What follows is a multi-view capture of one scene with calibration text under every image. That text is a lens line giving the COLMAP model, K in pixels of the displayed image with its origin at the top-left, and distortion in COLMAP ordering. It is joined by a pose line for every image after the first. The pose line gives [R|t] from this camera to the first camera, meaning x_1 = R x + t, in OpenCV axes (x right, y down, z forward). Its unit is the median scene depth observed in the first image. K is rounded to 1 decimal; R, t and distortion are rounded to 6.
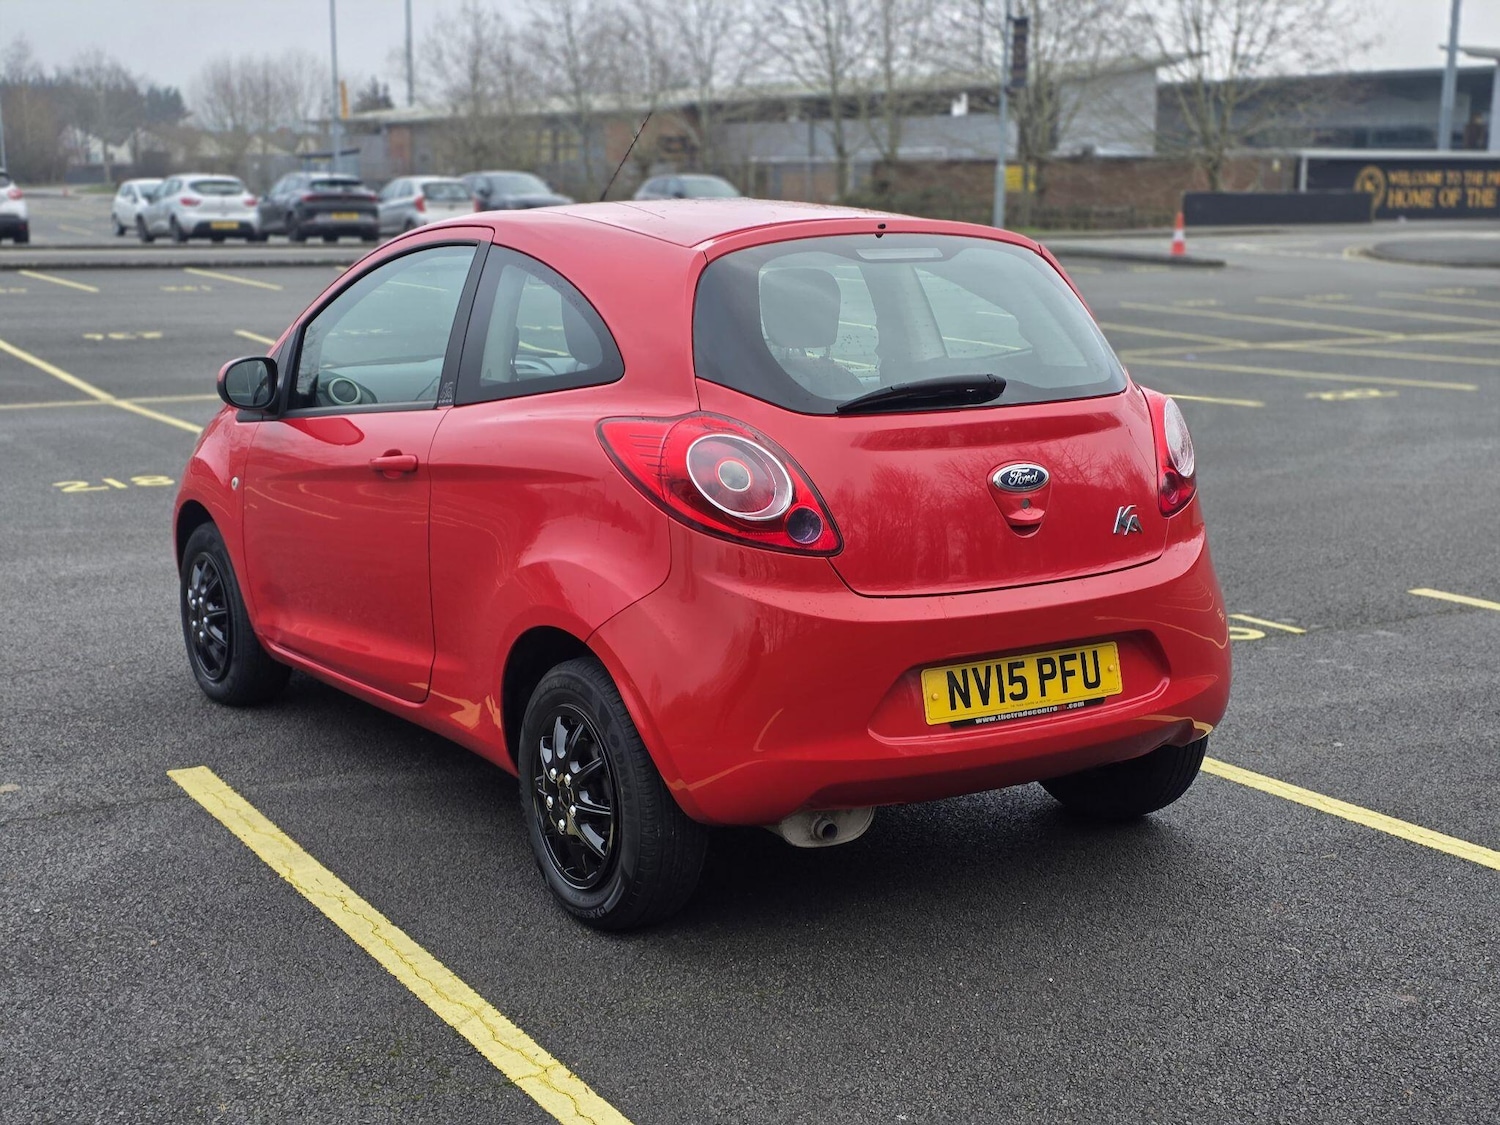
lens RADIAL K [[1998.4, 0, 750.0], [0, 1998.4, 562.5], [0, 0, 1]] dist [0.157411, -0.378621]
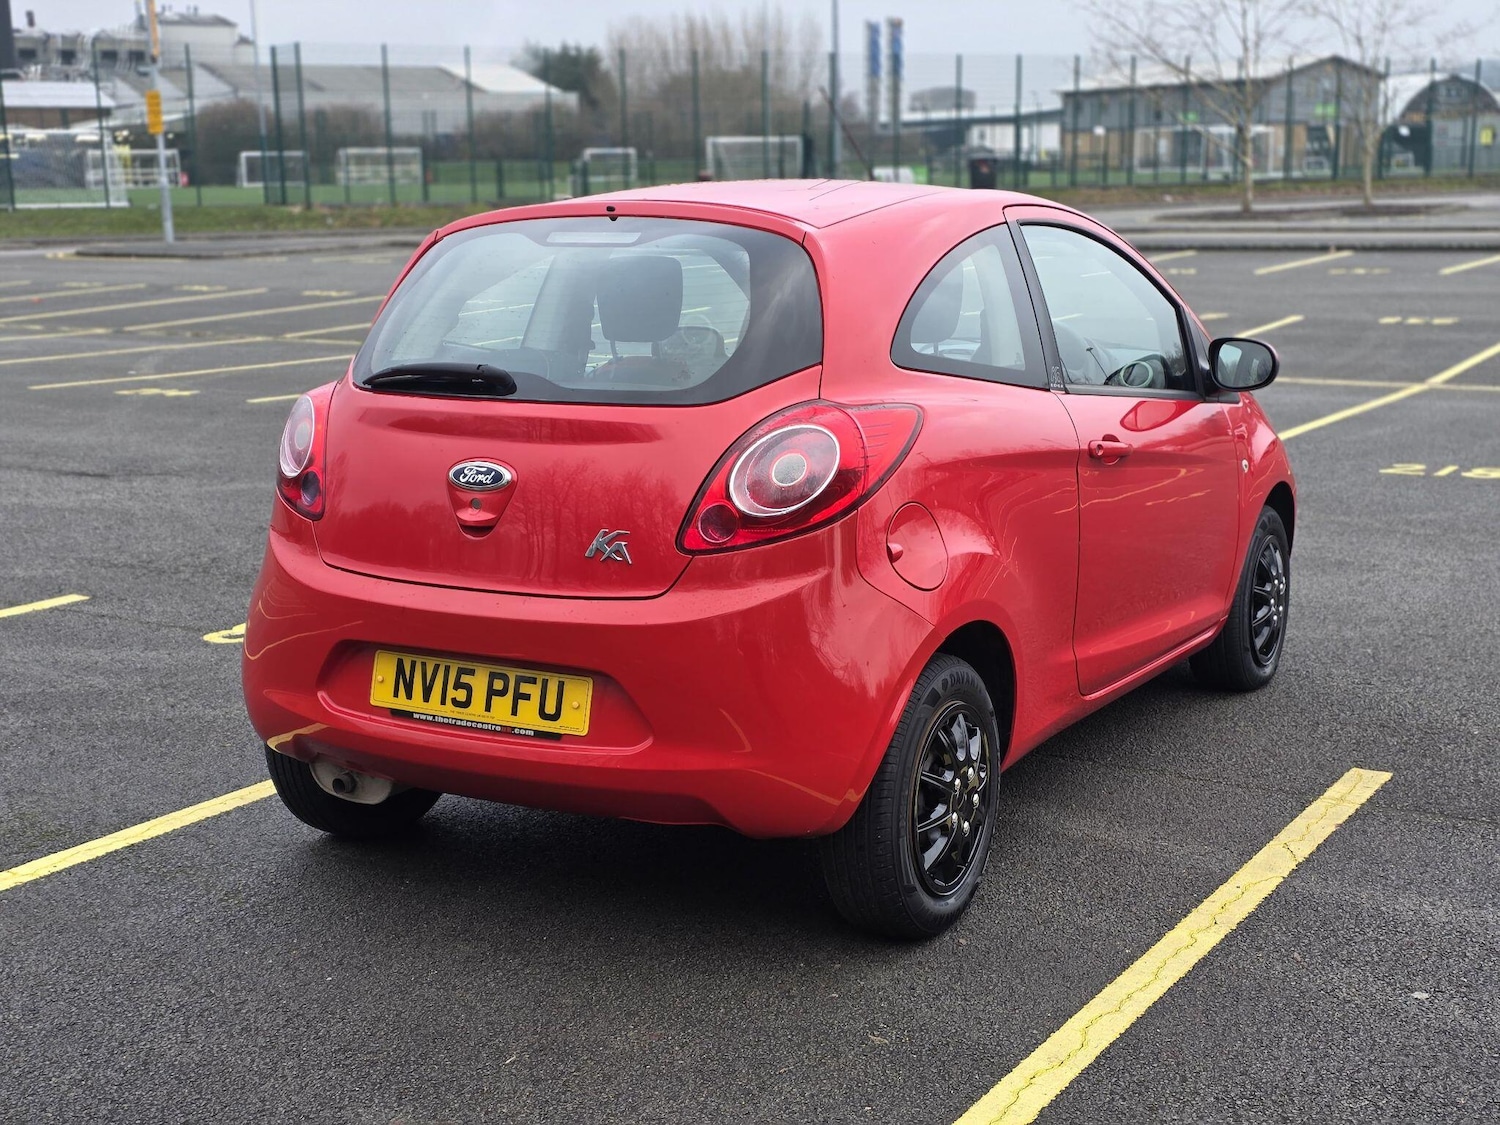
lens RADIAL K [[1998.4, 0, 750.0], [0, 1998.4, 562.5], [0, 0, 1]] dist [0.157411, -0.378621]
pose [[0.470033, 0.154861, -0.868957, 0.924341], [-0.145422, 0.984622, 0.096813, -0.101323], [0.870587, 0.080860, 0.485325, 0.593371]]
